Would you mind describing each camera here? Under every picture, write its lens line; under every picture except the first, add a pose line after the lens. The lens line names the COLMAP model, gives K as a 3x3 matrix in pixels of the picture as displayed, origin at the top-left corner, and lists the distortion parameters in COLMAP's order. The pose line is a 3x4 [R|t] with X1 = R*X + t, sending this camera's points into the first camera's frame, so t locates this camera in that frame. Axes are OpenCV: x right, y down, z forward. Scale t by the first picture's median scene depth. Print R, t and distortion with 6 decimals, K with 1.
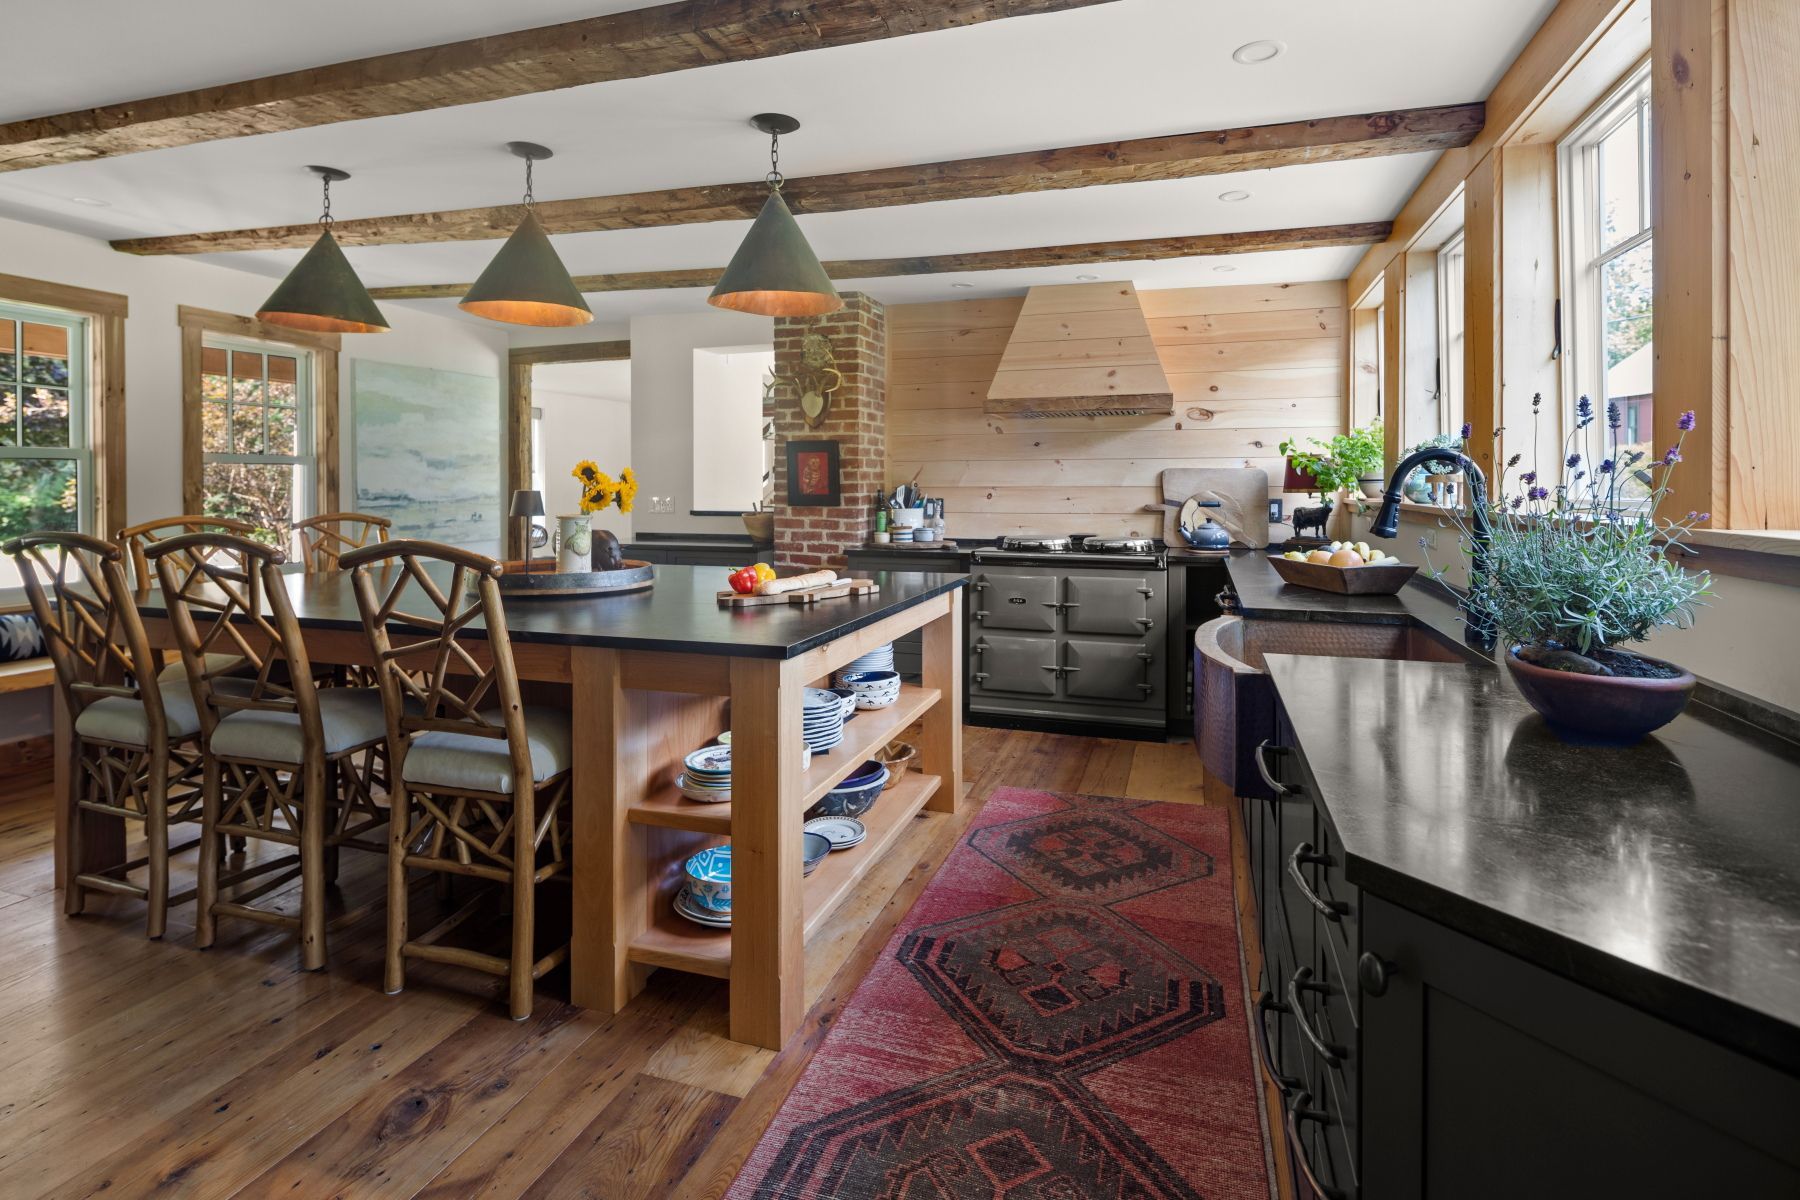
lens RADIAL K [[897.4, 0, 901.3], [0, 897.4, 489.7], [0, 0, 1]] dist [0.000583, 0.000007]
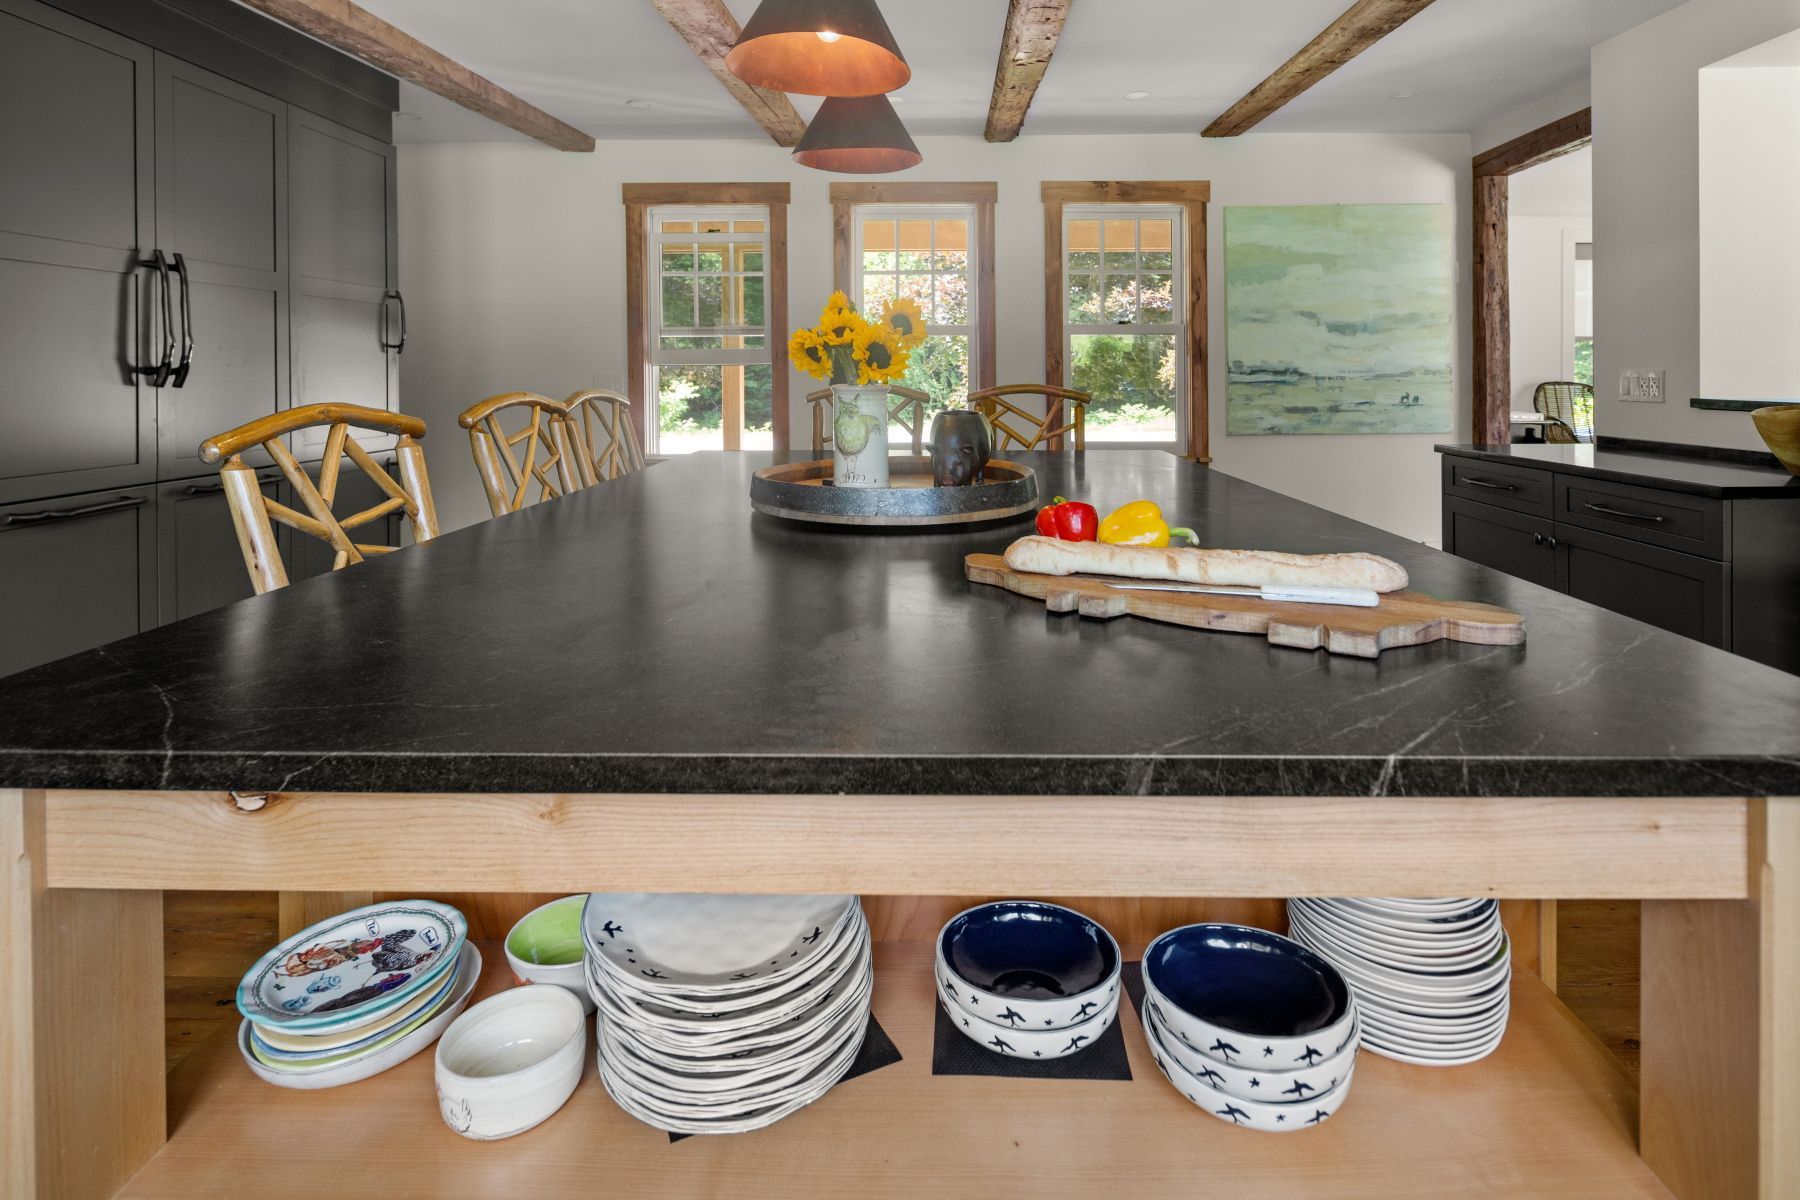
lens RADIAL K [[914.8, 0, 906.5], [0, 914.8, 373.0], [0, 0, 1]] dist [-0.001893, -0.000379]
pose [[0.301808, 0.002917, -0.953364, 0.134628], [-0.002062, 0.999995, 0.002407, 0.010050], [0.953367, 0.001240, 0.301812, 0.494656]]
